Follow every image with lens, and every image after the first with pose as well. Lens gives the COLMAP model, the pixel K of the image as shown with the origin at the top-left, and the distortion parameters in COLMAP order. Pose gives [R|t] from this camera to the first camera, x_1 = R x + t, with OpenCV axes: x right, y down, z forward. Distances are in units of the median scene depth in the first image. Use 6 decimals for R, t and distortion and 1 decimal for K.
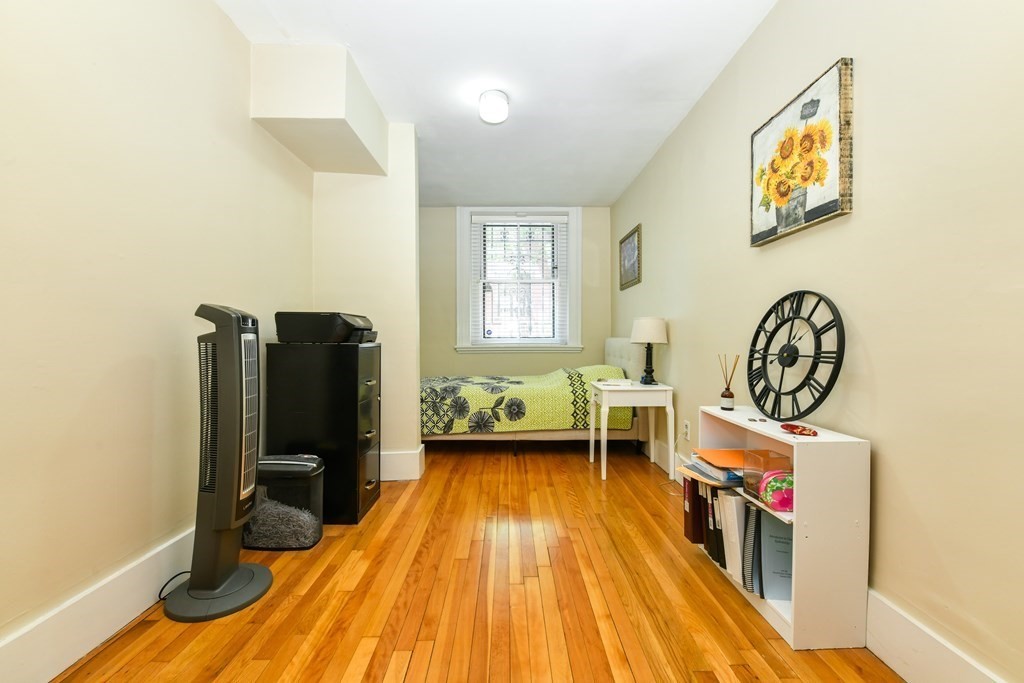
lens RADIAL K [[405.1, 0, 514.3], [0, 405.1, 343.5], [0, 0, 1]] dist [0.000626, -0.006438]
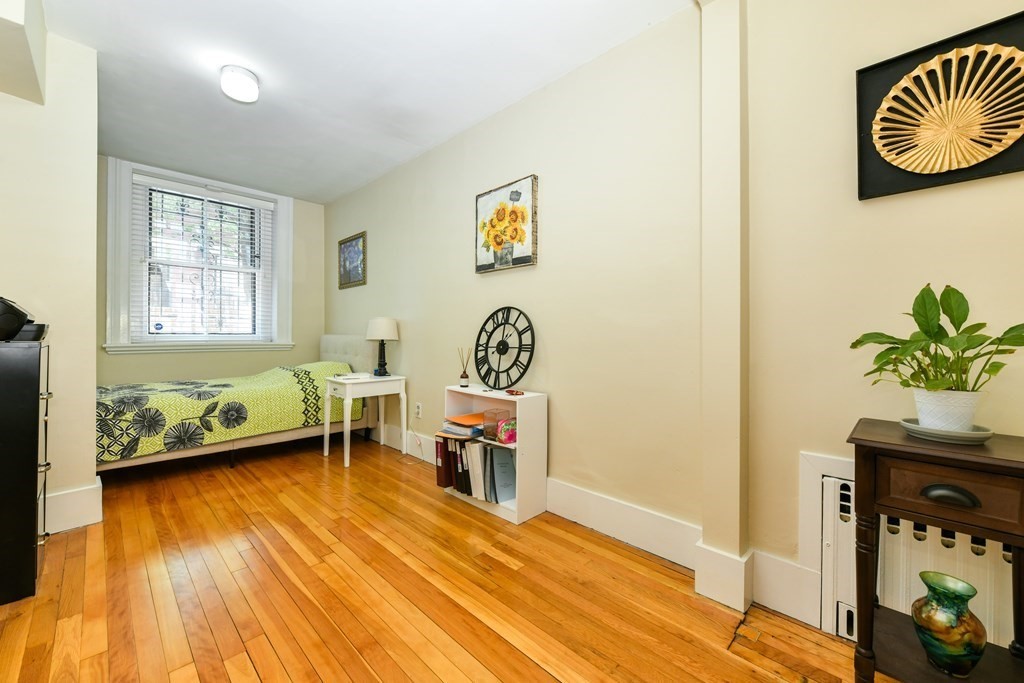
lens RADIAL K [[404.2, 0, 518.7], [0, 404.2, 336.1], [0, 0, 1]] dist [0.000901, -0.000610]
pose [[0.703157, 0.003801, 0.711025, -0.345683], [0.003291, 0.999958, -0.008601, -0.000691], [-0.711027, 0.008388, 0.703115, -0.126955]]
